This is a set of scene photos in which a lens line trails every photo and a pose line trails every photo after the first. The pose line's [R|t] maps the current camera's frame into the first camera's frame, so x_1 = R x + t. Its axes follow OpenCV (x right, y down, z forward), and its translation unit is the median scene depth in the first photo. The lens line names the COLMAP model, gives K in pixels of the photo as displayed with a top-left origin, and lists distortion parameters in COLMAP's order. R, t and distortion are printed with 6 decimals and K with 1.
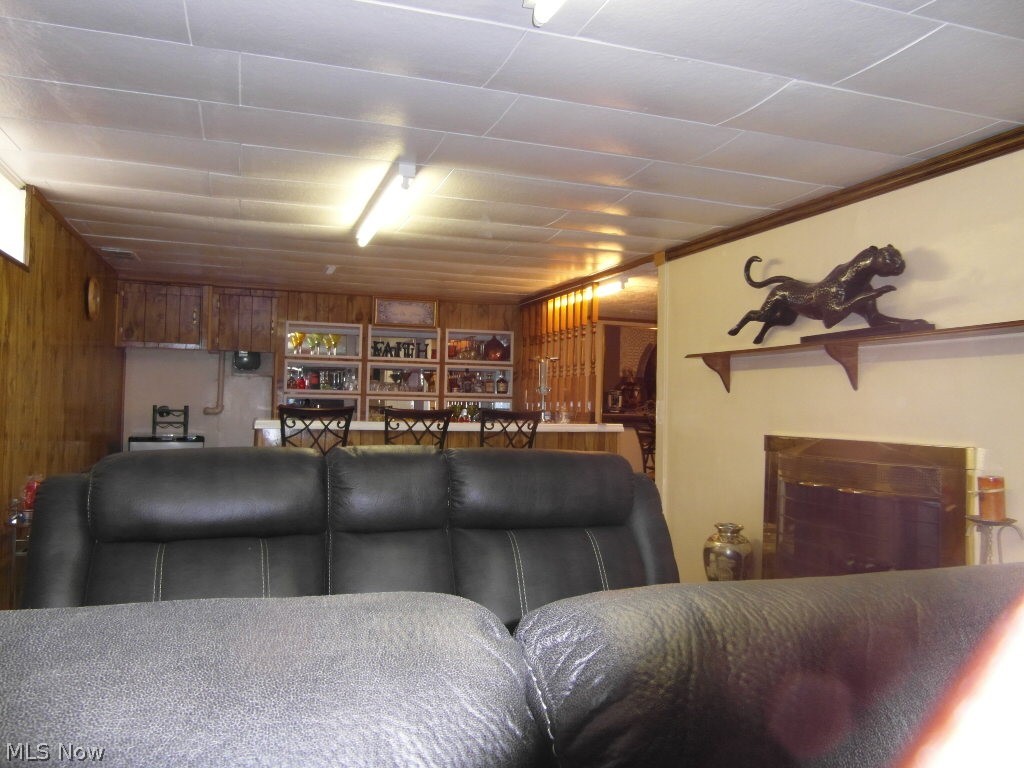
lens RADIAL K [[777.3, 0, 515.0], [0, 777.3, 388.7], [0, 0, 1]] dist [-0.059912, 0.010548]
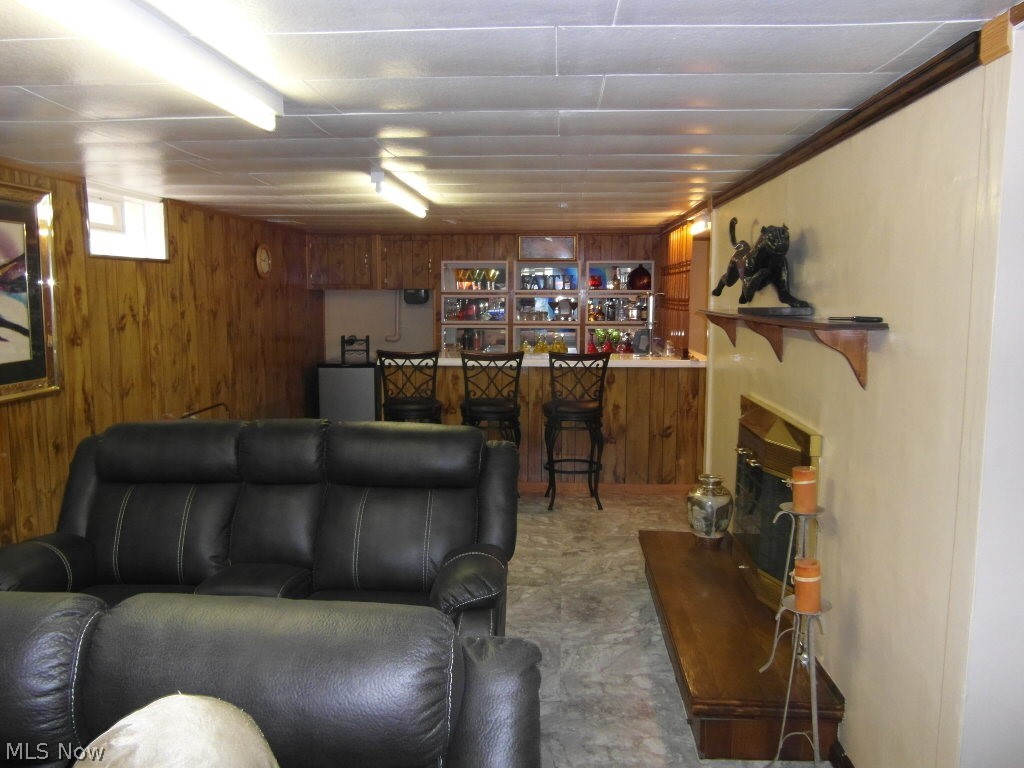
lens RADIAL K [[777.3, 0, 508.1], [0, 777.3, 379.2], [0, 0, 1]] dist [-0.059912, 0.010548]
pose [[0.921626, 0.024351, -0.387315, 0.248005], [0.024916, 0.992257, 0.121674, -0.052931], [0.387279, -0.121788, 0.913883, -0.029631]]
